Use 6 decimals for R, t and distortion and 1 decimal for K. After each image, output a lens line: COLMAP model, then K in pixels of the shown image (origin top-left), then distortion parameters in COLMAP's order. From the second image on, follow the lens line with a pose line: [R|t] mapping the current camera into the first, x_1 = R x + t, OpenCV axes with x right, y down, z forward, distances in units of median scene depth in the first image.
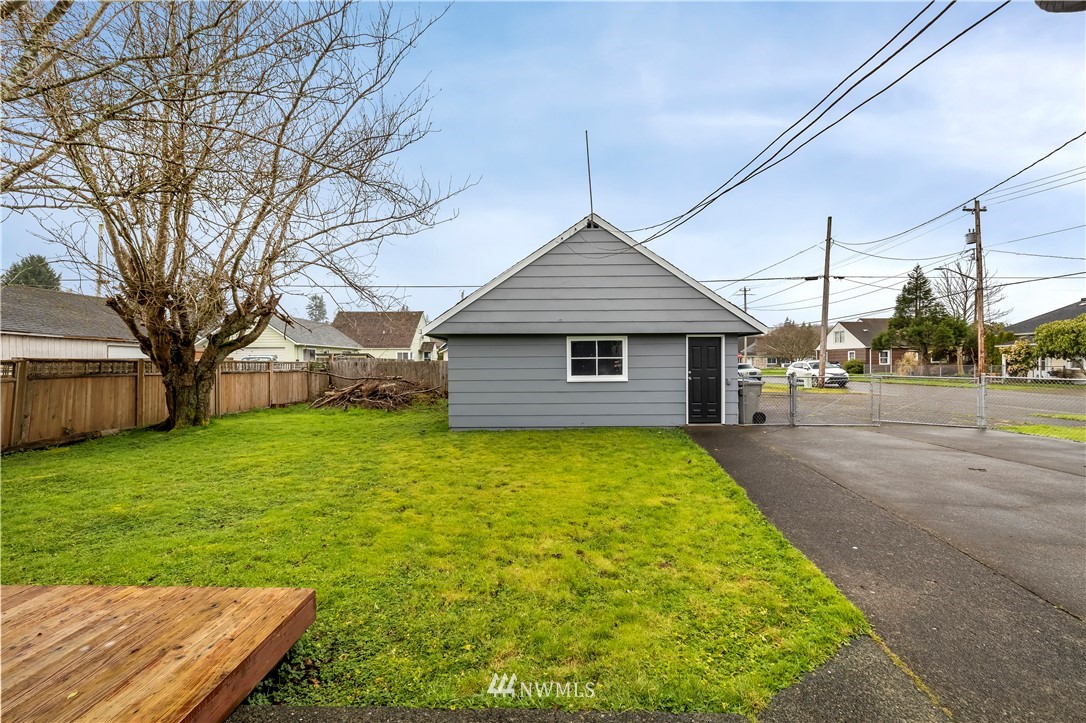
lens RADIAL K [[459.9, 0, 543.0], [0, 459.9, 358.6], [0, 0, 1]] dist [-0.000552, -0.000697]
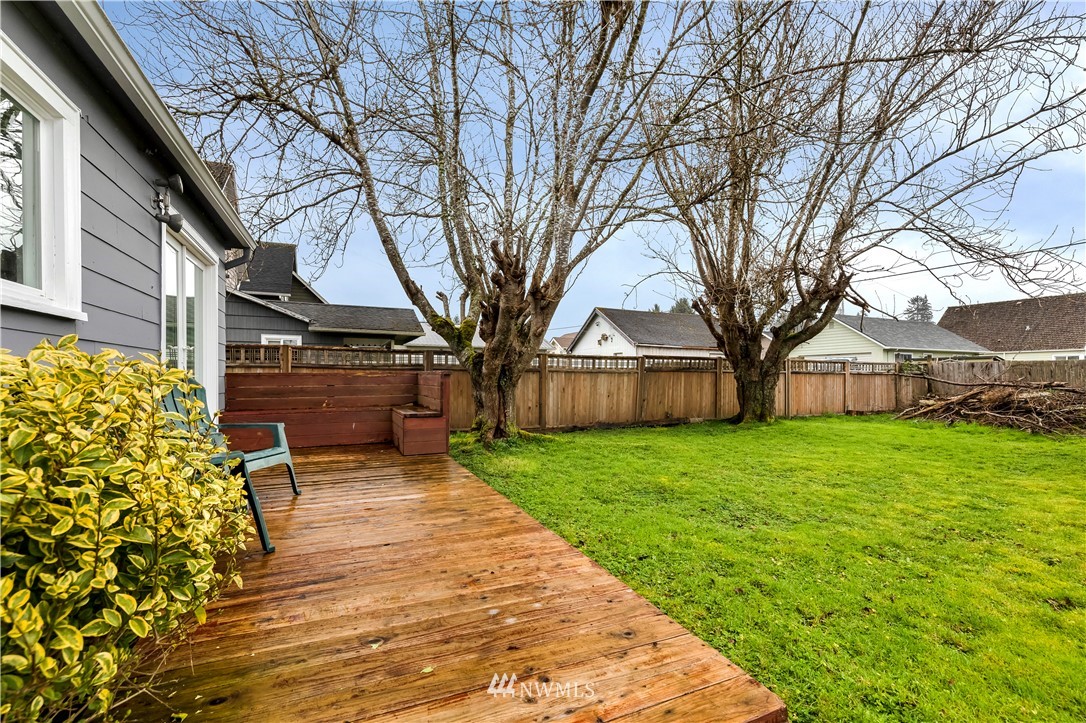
lens RADIAL K [[459.9, 0, 541.8], [0, 459.9, 381.5], [0, 0, 1]] dist [-0.000552, -0.000697]
pose [[0.410175, 0.007040, -0.911980, -0.054066], [0.002776, 0.999956, 0.008968, 0.051963], [0.912003, -0.006210, 0.410137, 0.177274]]
